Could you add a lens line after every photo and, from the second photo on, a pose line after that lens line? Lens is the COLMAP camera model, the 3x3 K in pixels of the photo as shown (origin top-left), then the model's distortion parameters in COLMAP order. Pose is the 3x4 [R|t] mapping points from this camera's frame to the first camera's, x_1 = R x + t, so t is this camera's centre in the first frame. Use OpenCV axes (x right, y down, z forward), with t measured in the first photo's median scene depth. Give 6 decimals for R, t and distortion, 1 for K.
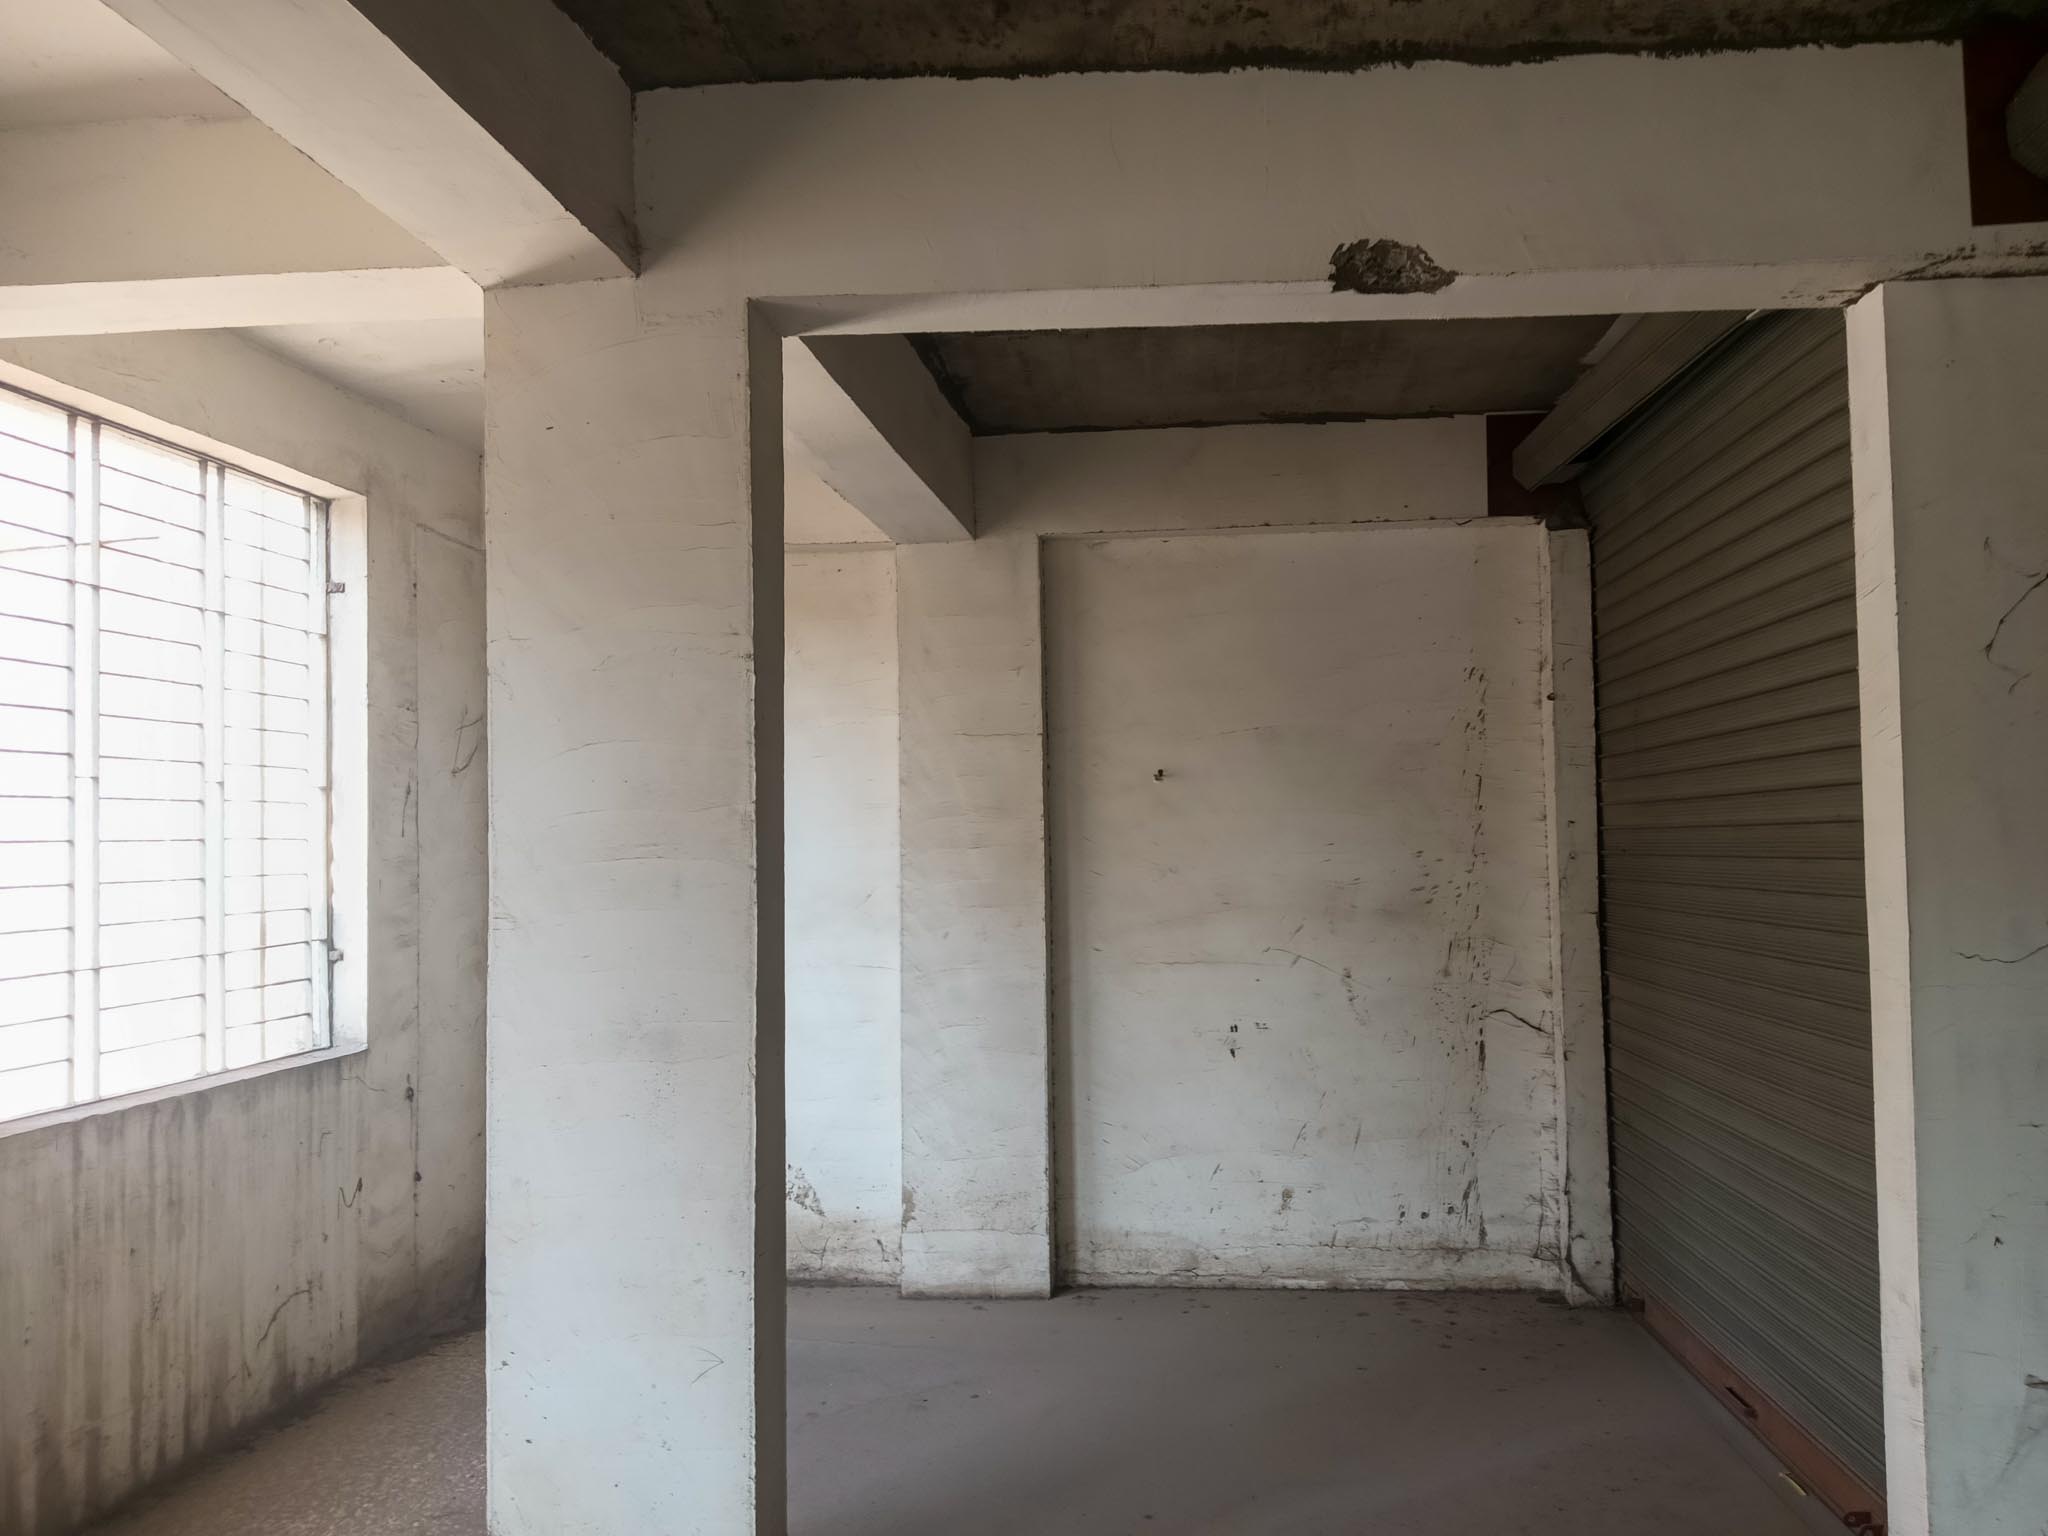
lens RADIAL K [[1676.5, 0, 1024.0], [0, 1676.5, 768.0], [0, 0, 1]] dist [0.103541, -0.226676]
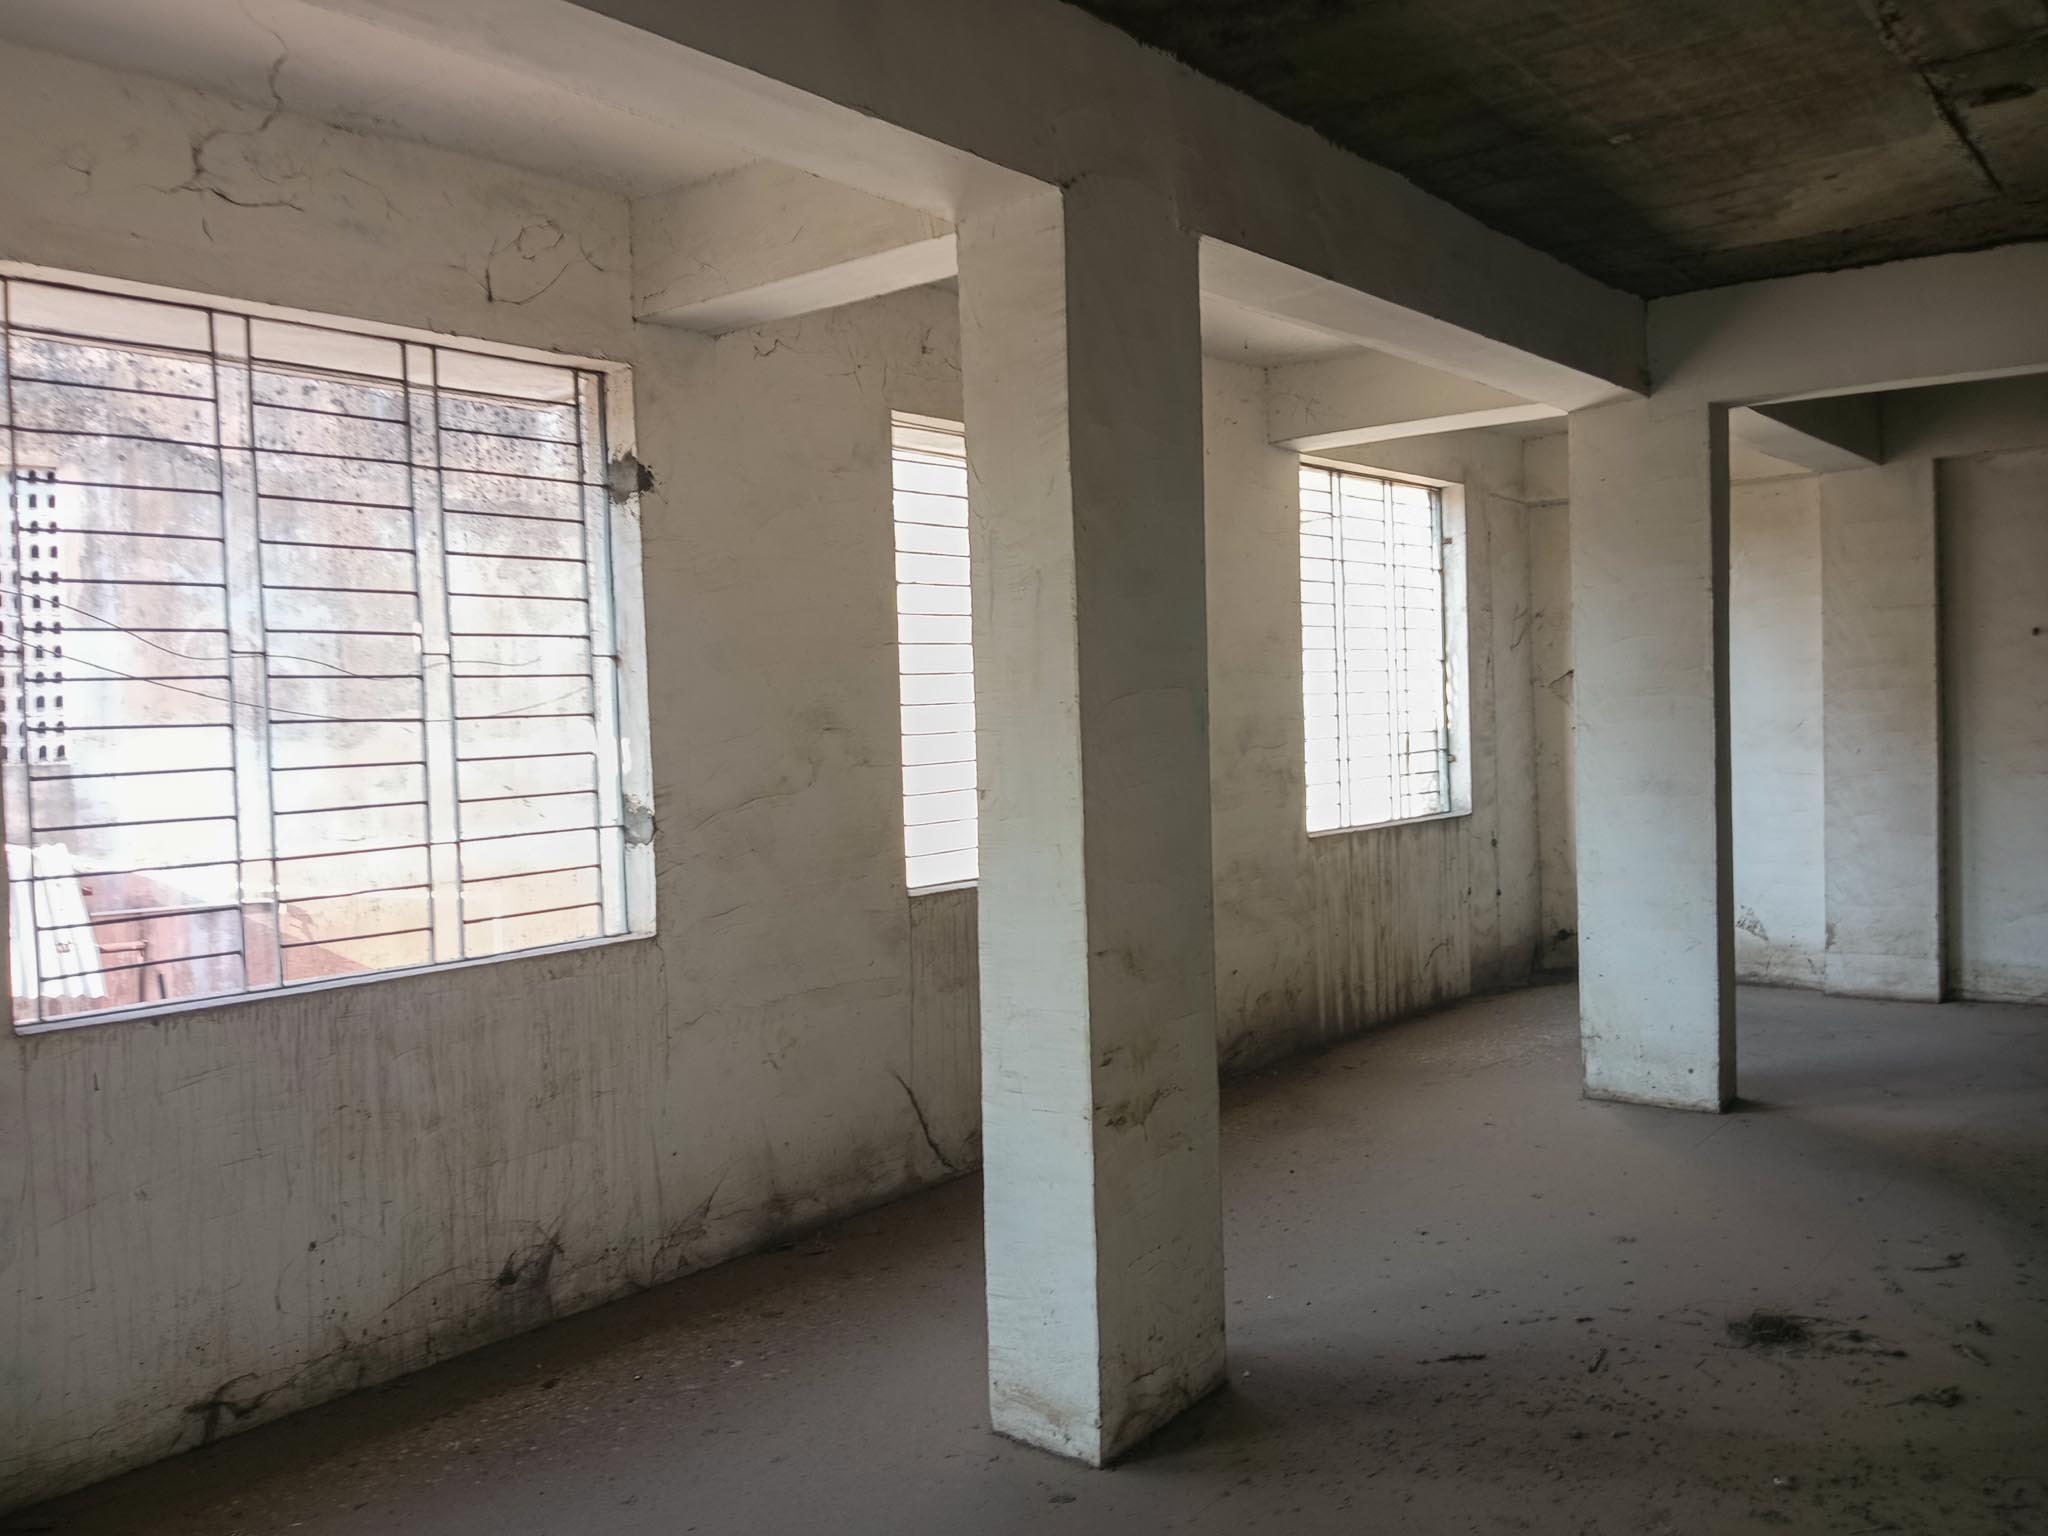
lens RADIAL K [[1676.5, 0, 1024.0], [0, 1676.5, 768.0], [0, 0, 1]] dist [0.103541, -0.226676]
pose [[0.854605, 0.004943, -0.519256, 0.107813], [0.039575, 0.996427, 0.074619, -0.023446], [0.517769, -0.084319, 0.851355, -0.666497]]
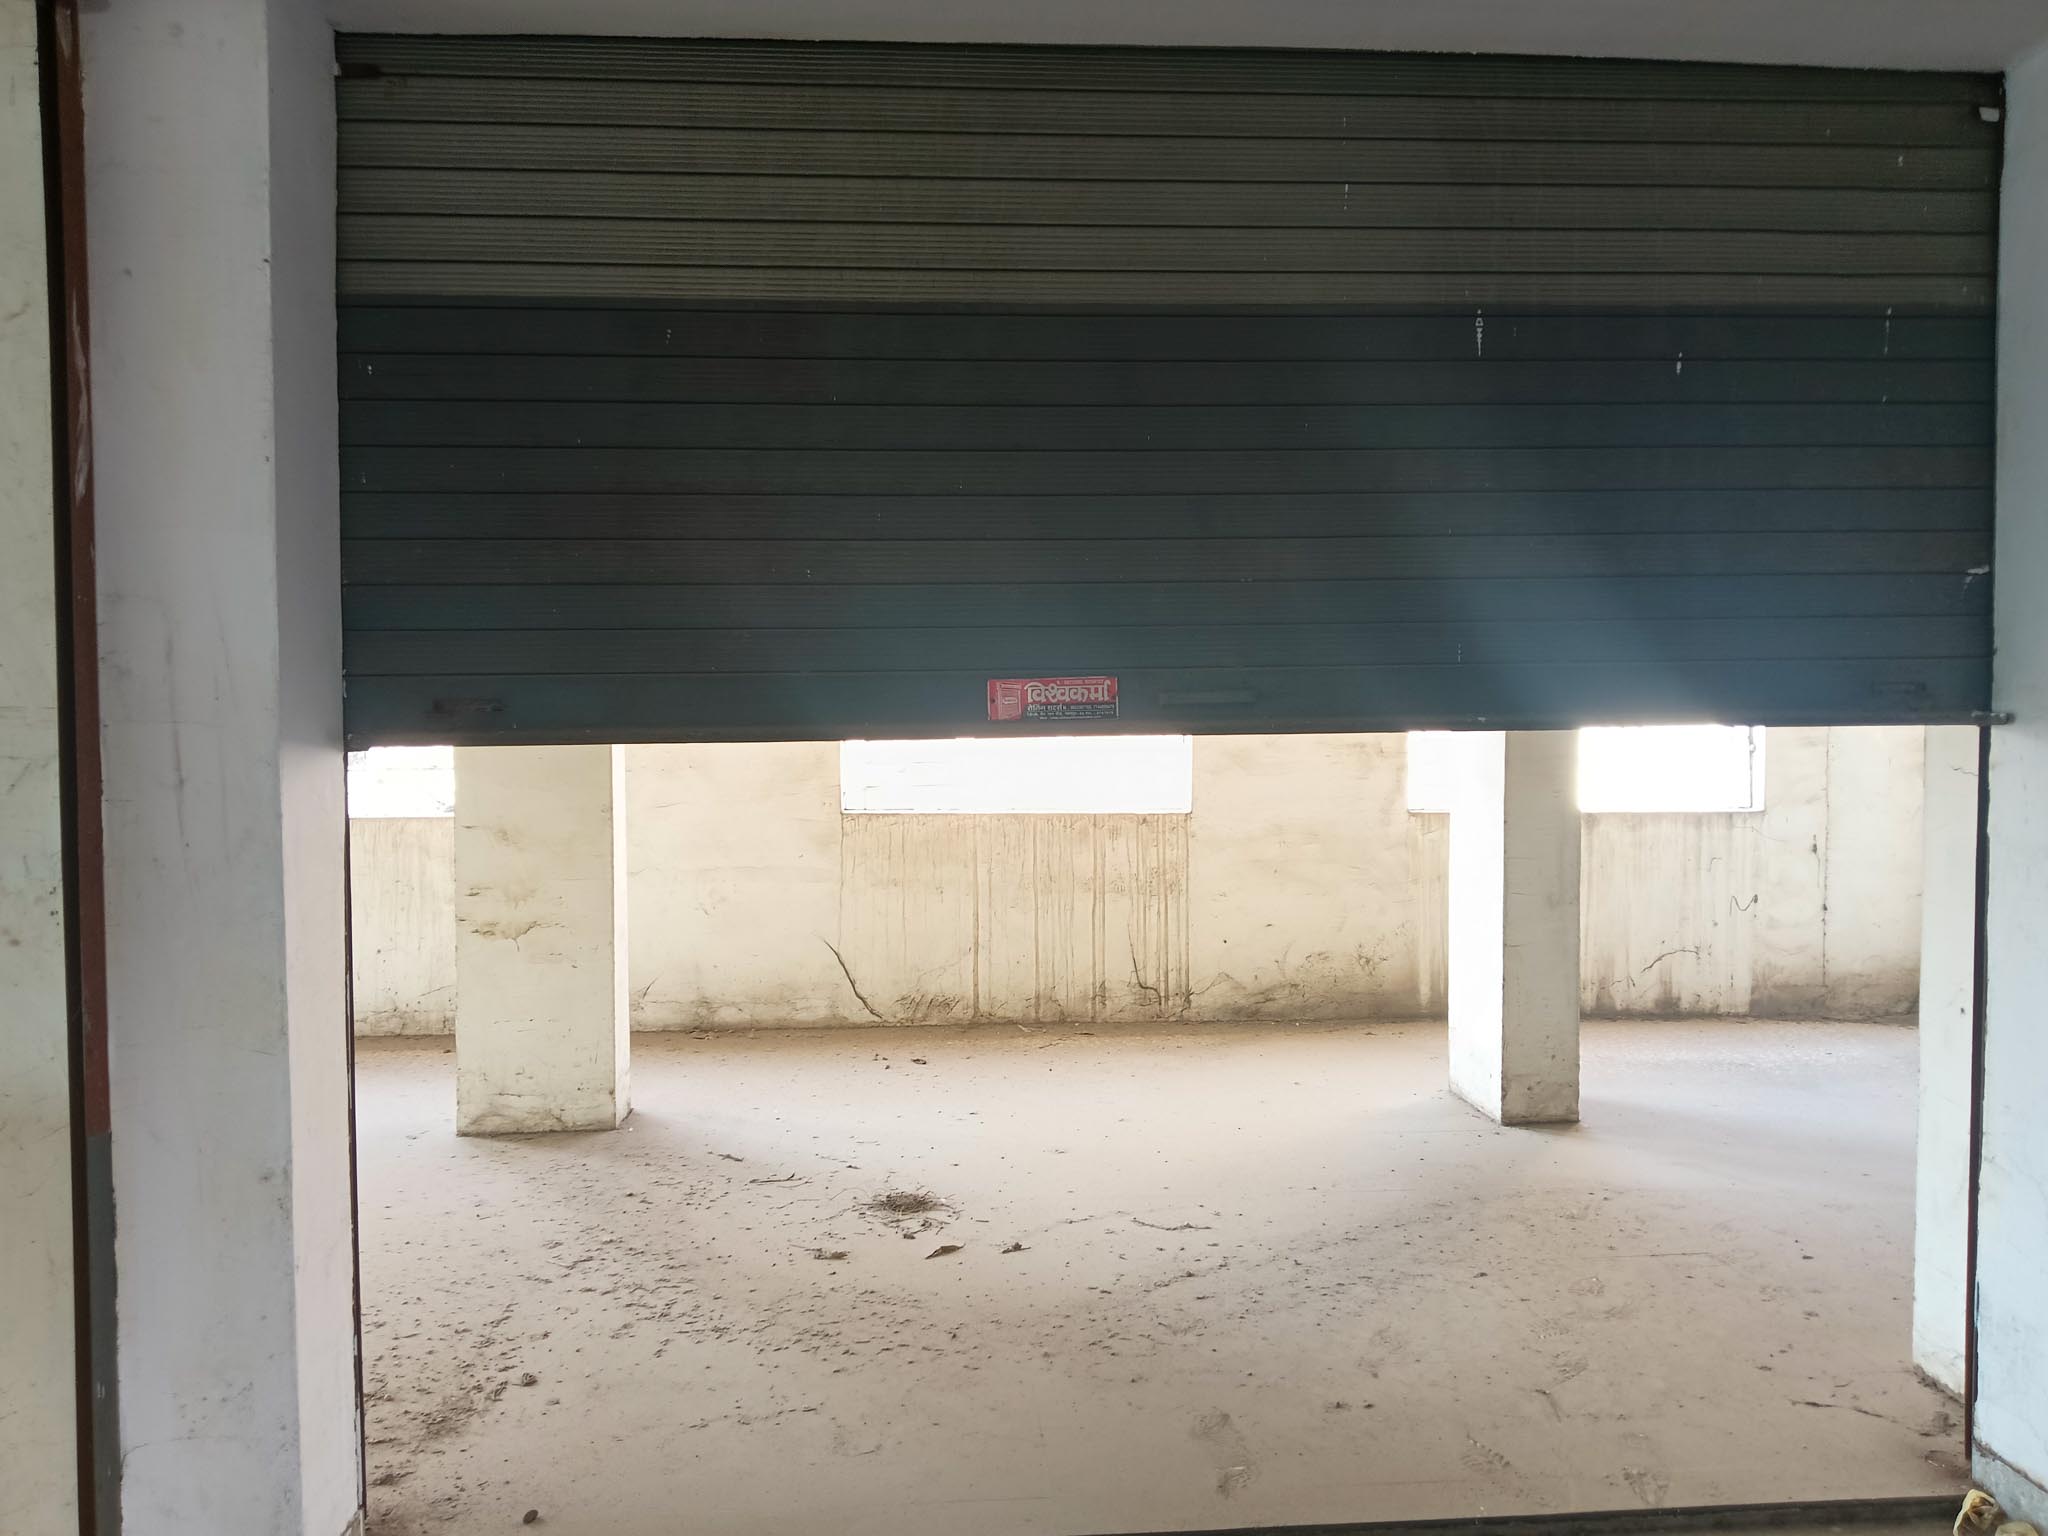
lens RADIAL K [[1676.5, 0, 1024.0], [0, 1676.5, 768.0], [0, 0, 1]] dist [0.103541, -0.226676]
pose [[0.190506, 0.059387, -0.979888, 0.947426], [0.036425, 0.997054, 0.067508, 0.002804], [0.981010, -0.048553, 0.187782, 0.077308]]
